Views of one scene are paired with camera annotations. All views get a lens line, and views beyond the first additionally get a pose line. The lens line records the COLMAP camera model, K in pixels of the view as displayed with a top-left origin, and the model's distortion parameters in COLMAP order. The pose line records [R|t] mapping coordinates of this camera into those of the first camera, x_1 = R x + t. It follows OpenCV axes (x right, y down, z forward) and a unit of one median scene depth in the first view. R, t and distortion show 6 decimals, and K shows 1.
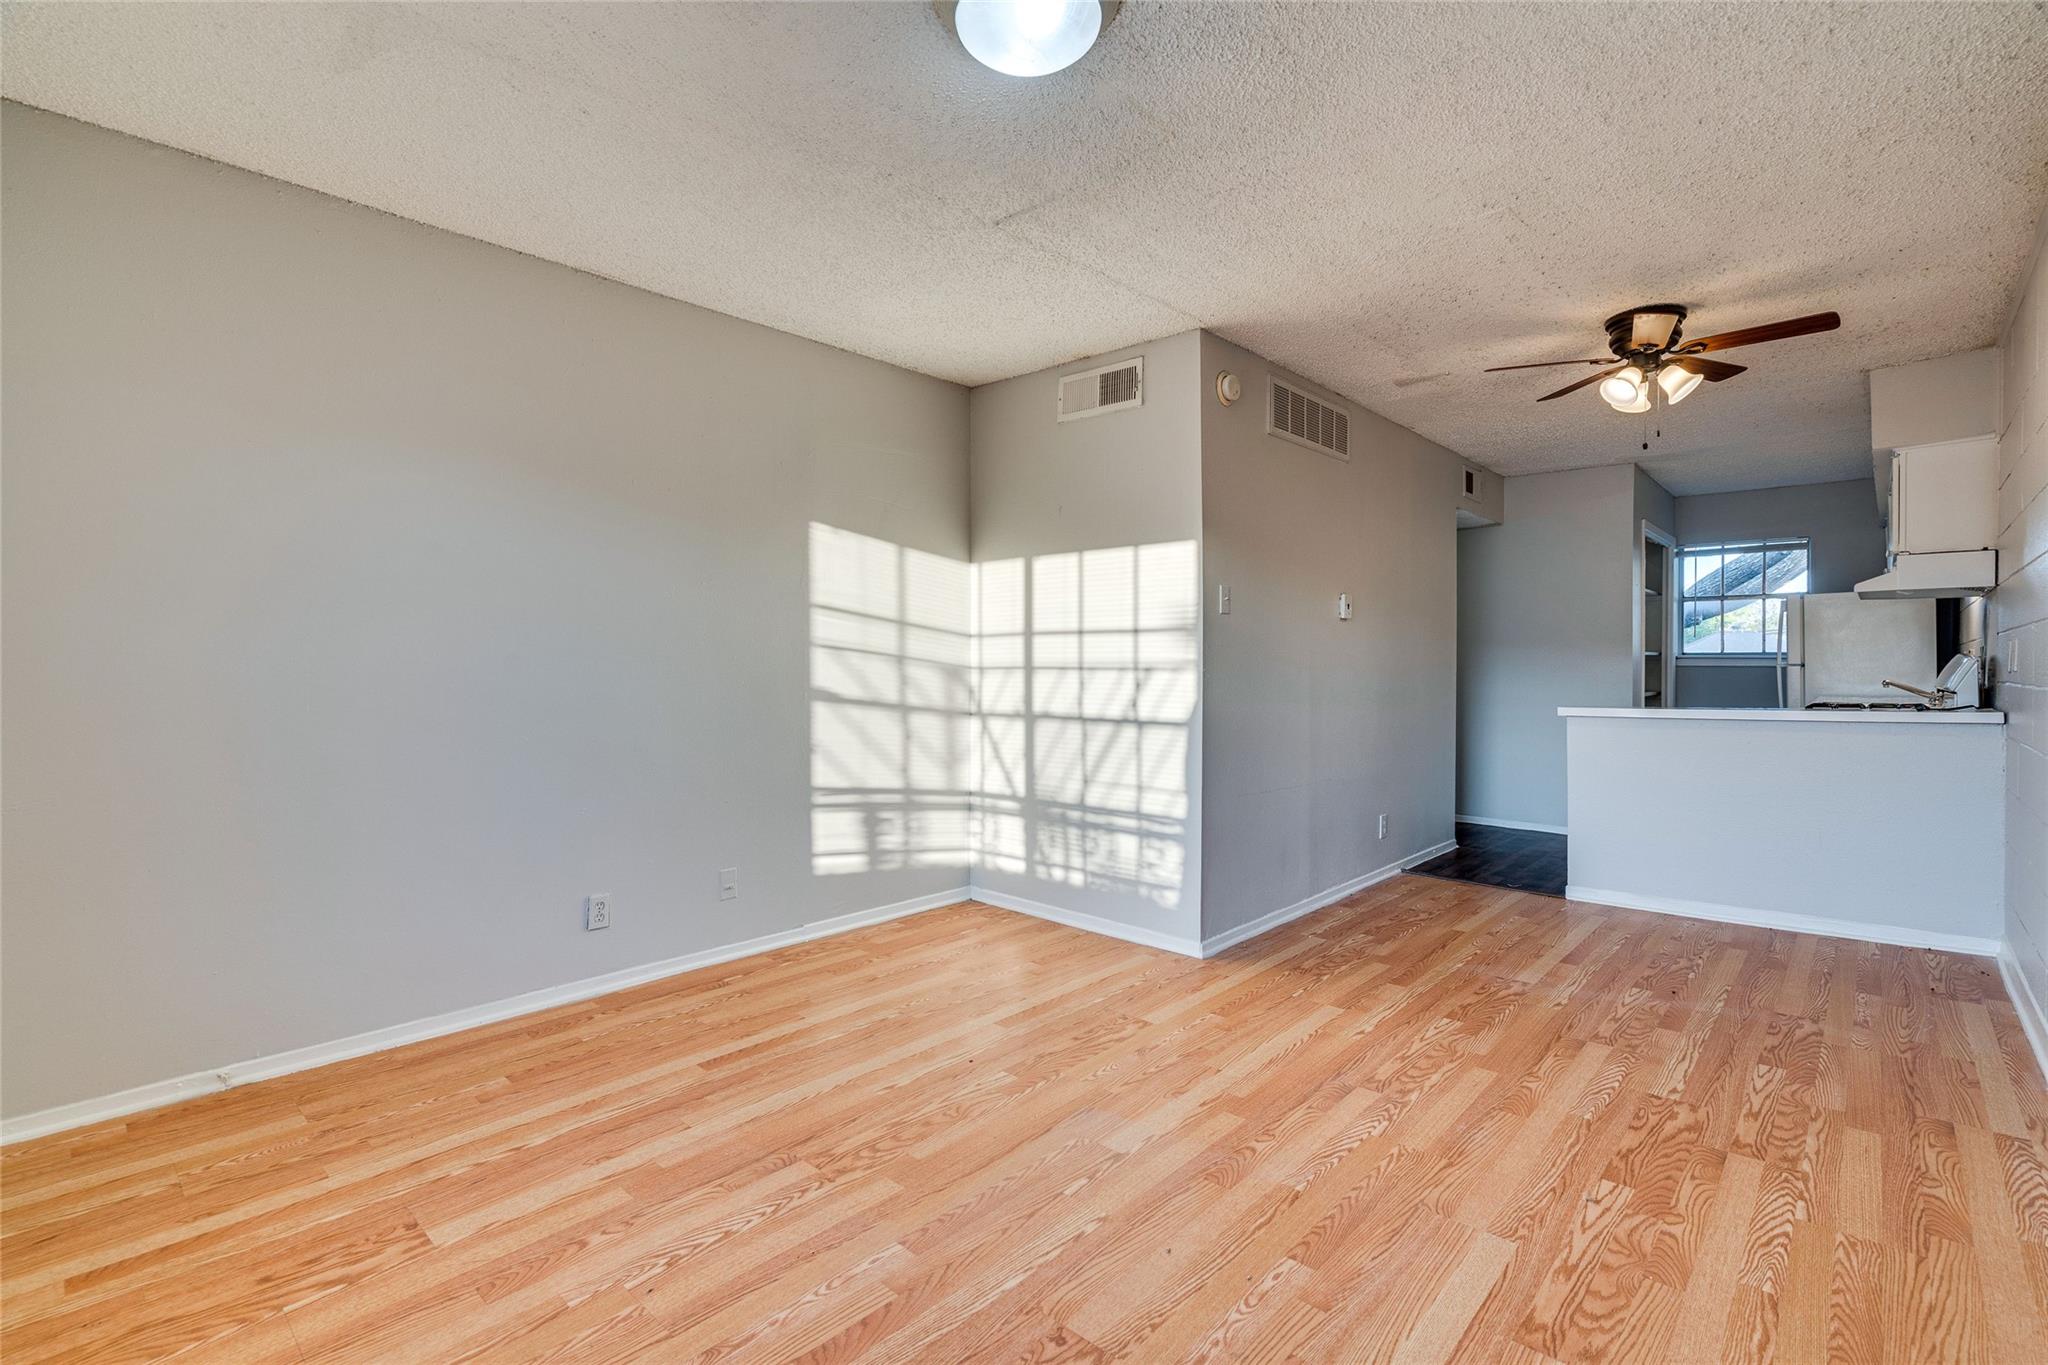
lens RADIAL K [[927.9, 0, 1036.3], [0, 927.9, 652.3], [0, 0, 1]] dist [-0.009081, 0.001258]
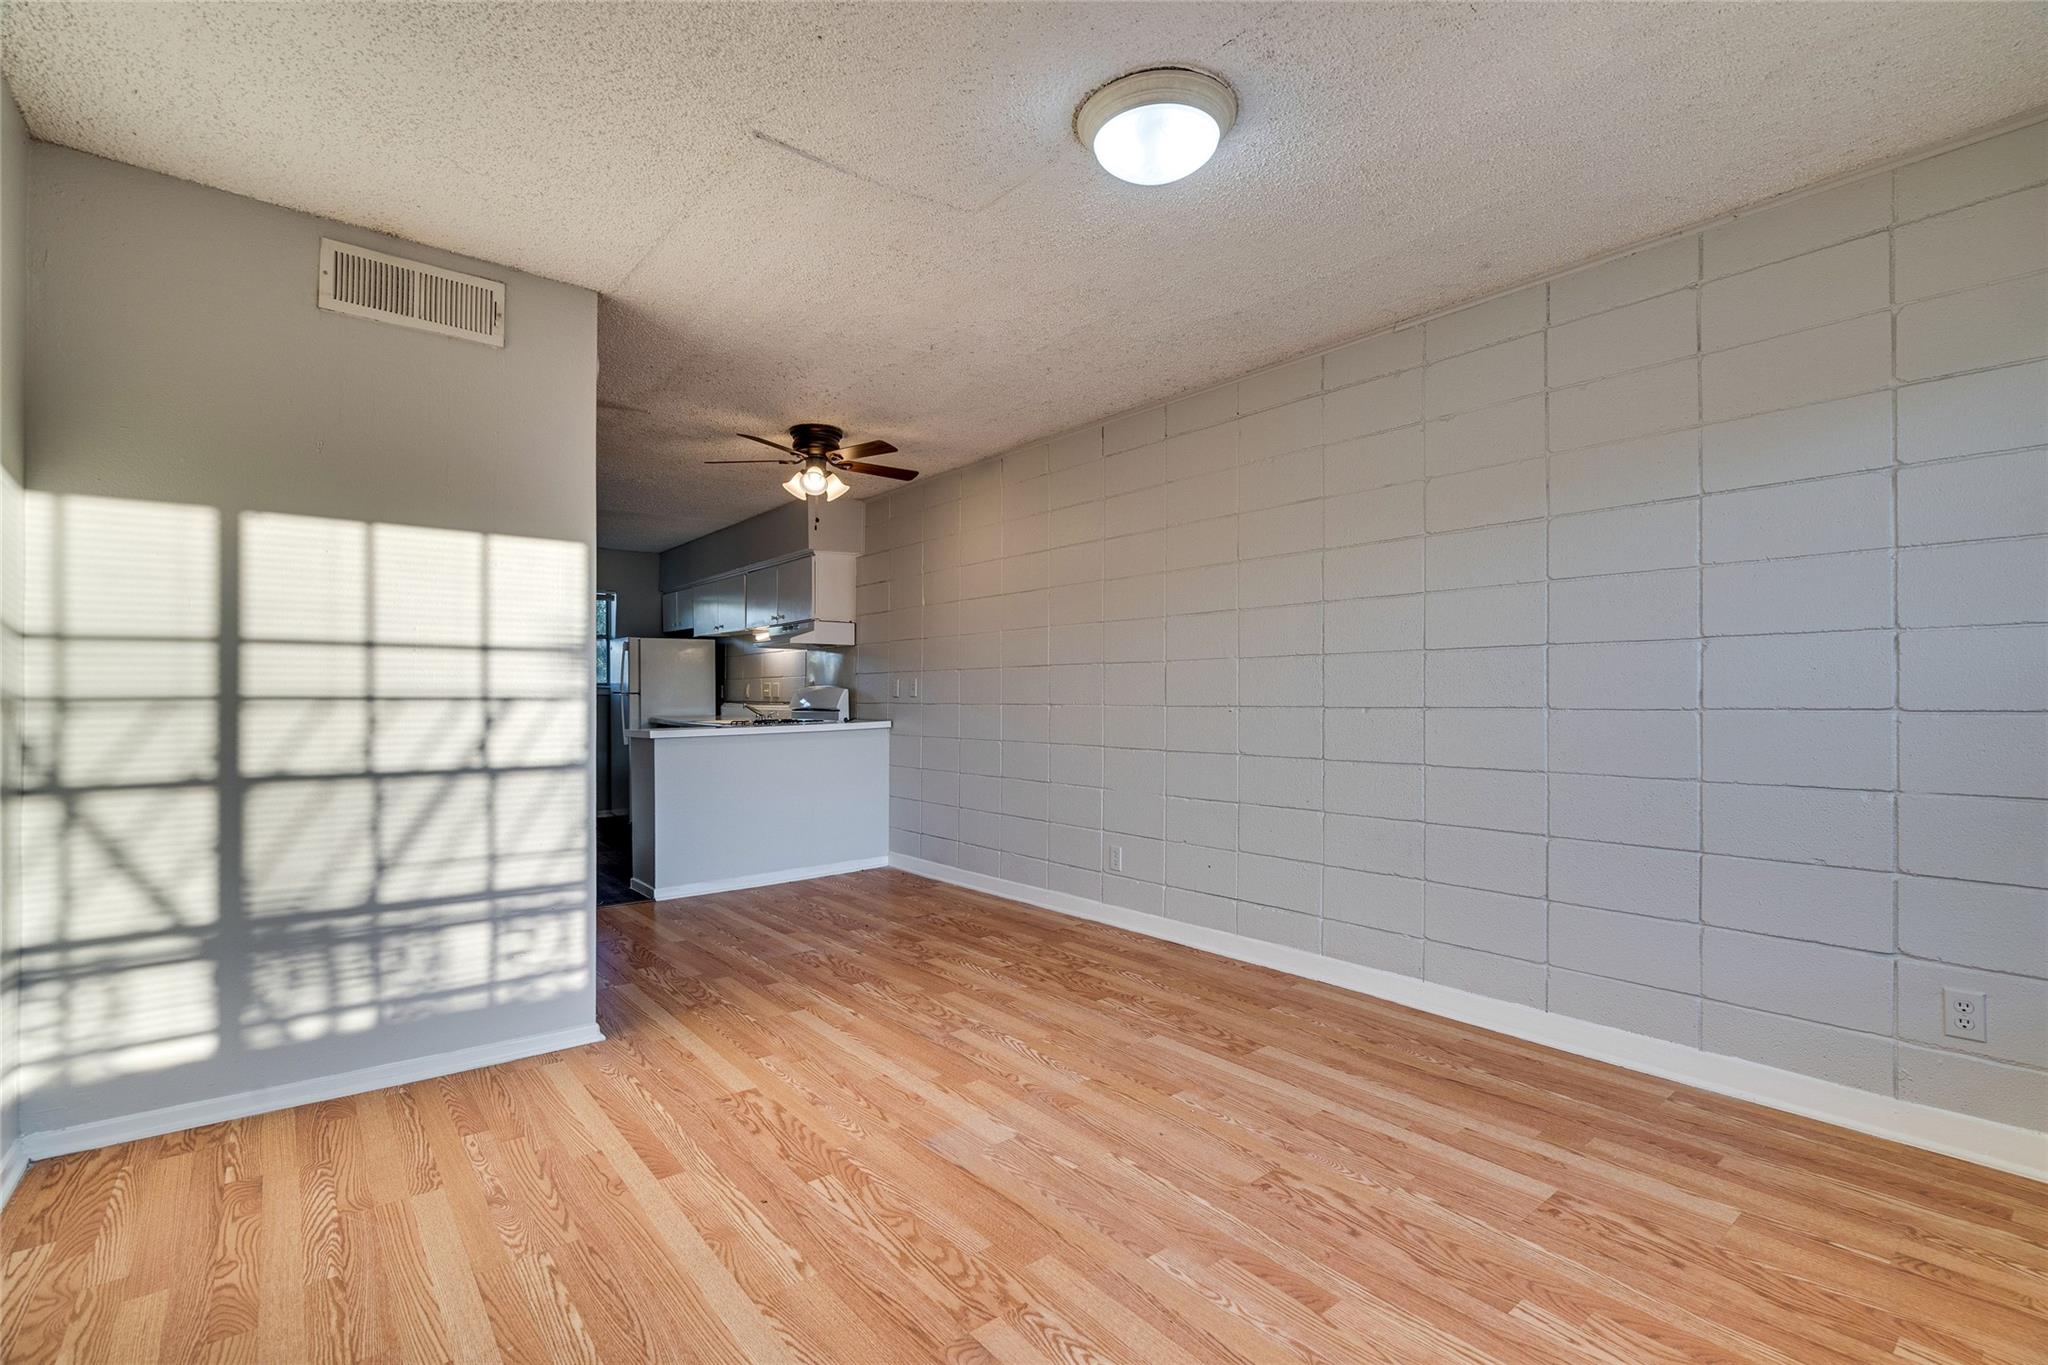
lens RADIAL K [[916.5, 0, 1023.3], [0, 916.5, 688.4], [0, 0, 1]] dist [-0.003079, -0.000415]
pose [[0.155595, 0.005292, 0.987807, -0.589569], [-0.012156, 0.999920, -0.003442, 0.007124], [-0.987746, -0.011472, 0.155647, 0.494407]]
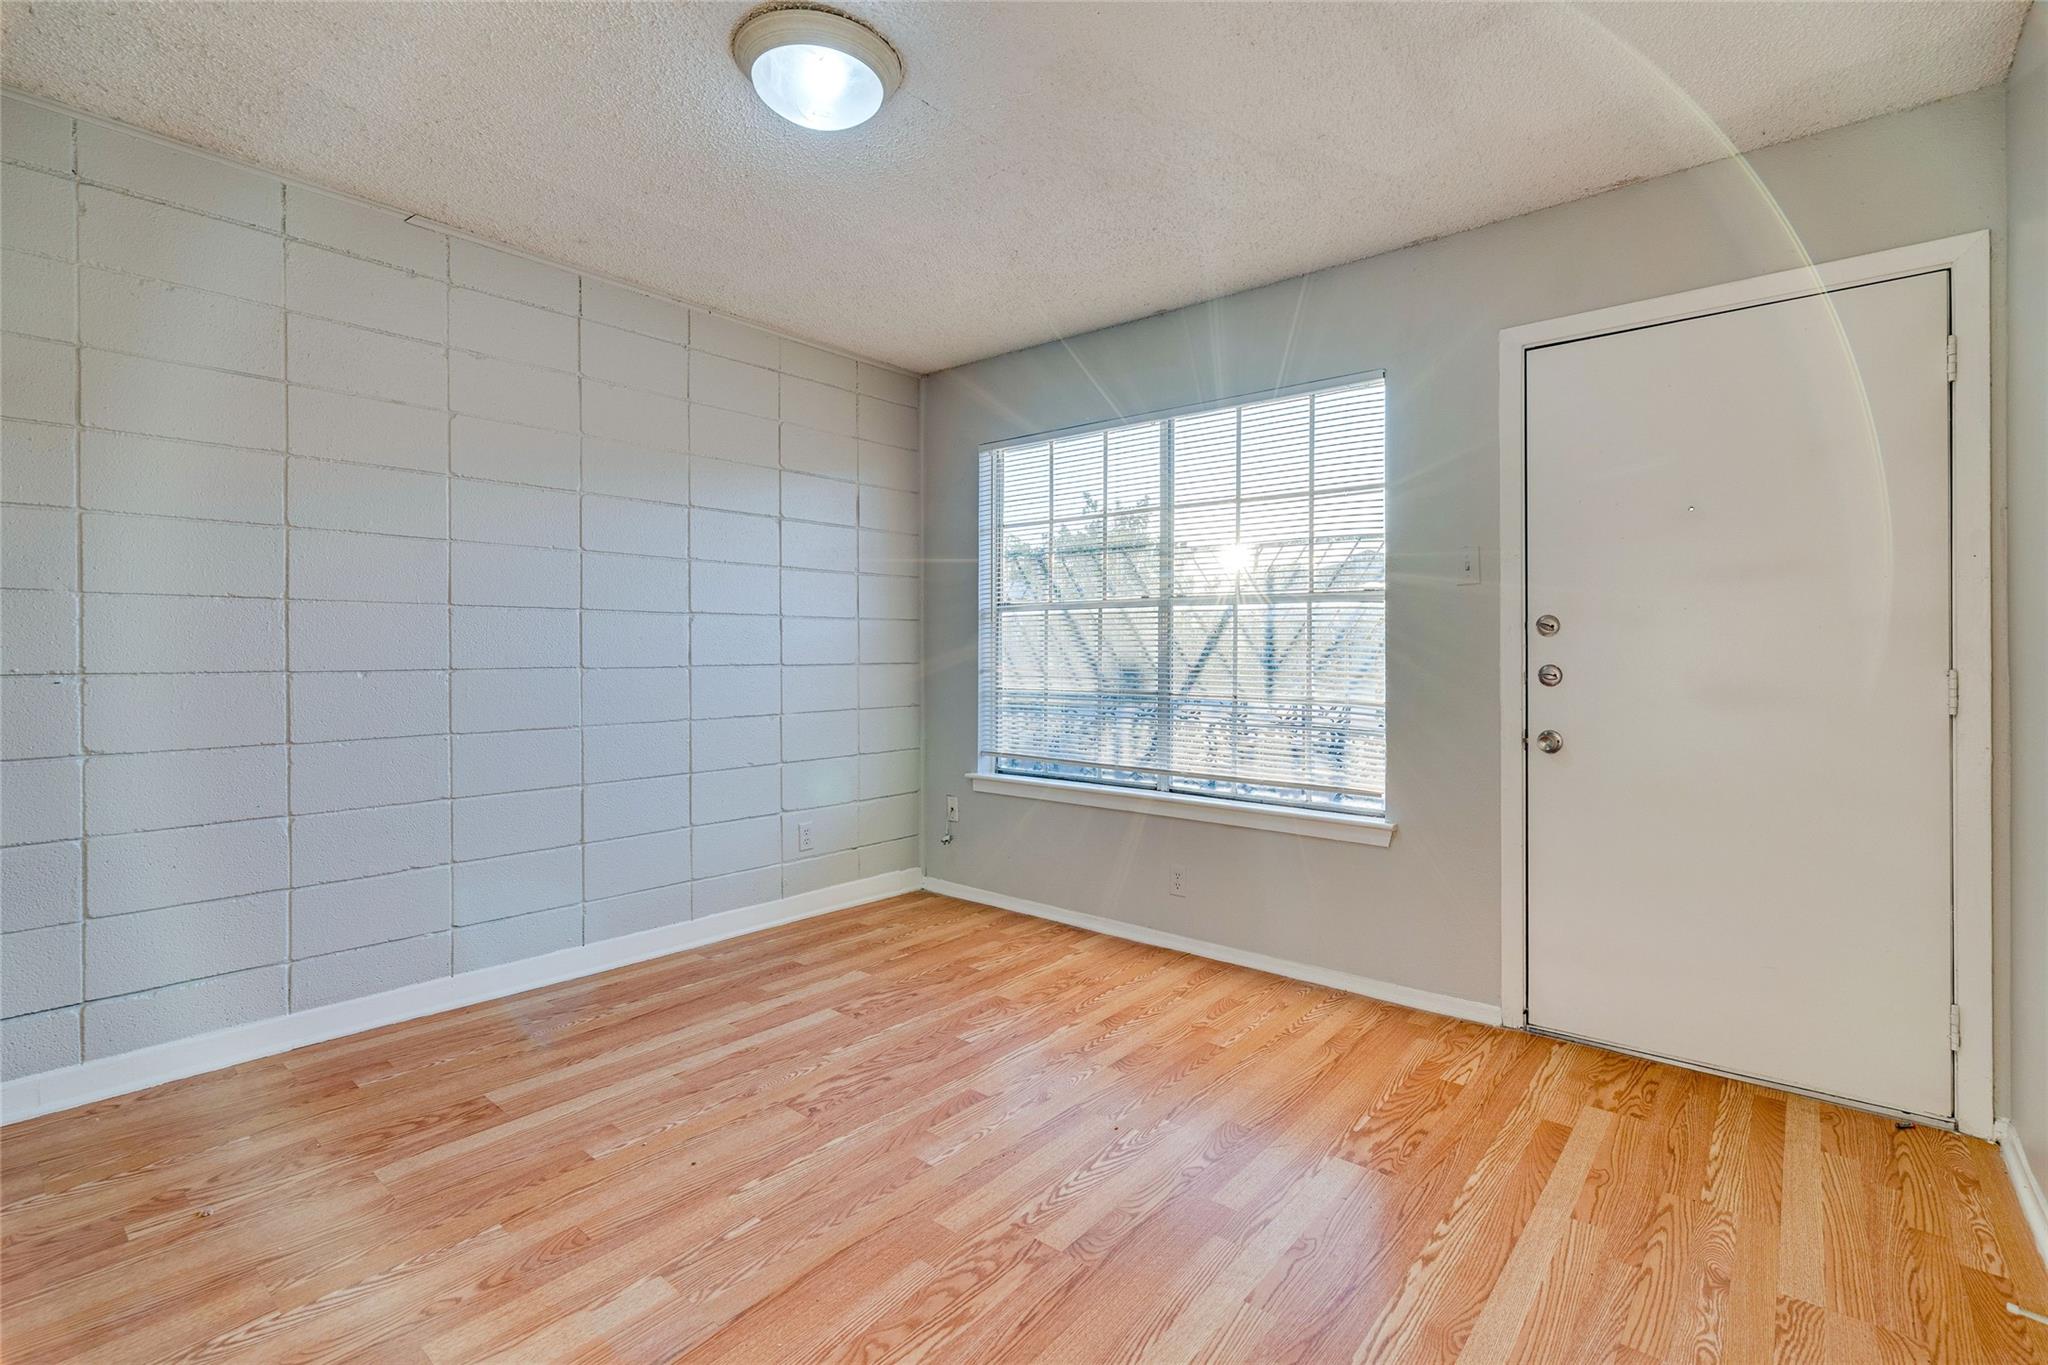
lens RADIAL K [[927.9, 0, 1036.3], [0, 927.9, 652.3], [0, 0, 1]] dist [-0.009081, 0.001258]
pose [[-0.998952, -0.004289, -0.045571, -0.111798], [-0.003400, 0.999803, -0.019575, 0.017656], [0.045646, -0.019400, -0.998769, 1.076578]]
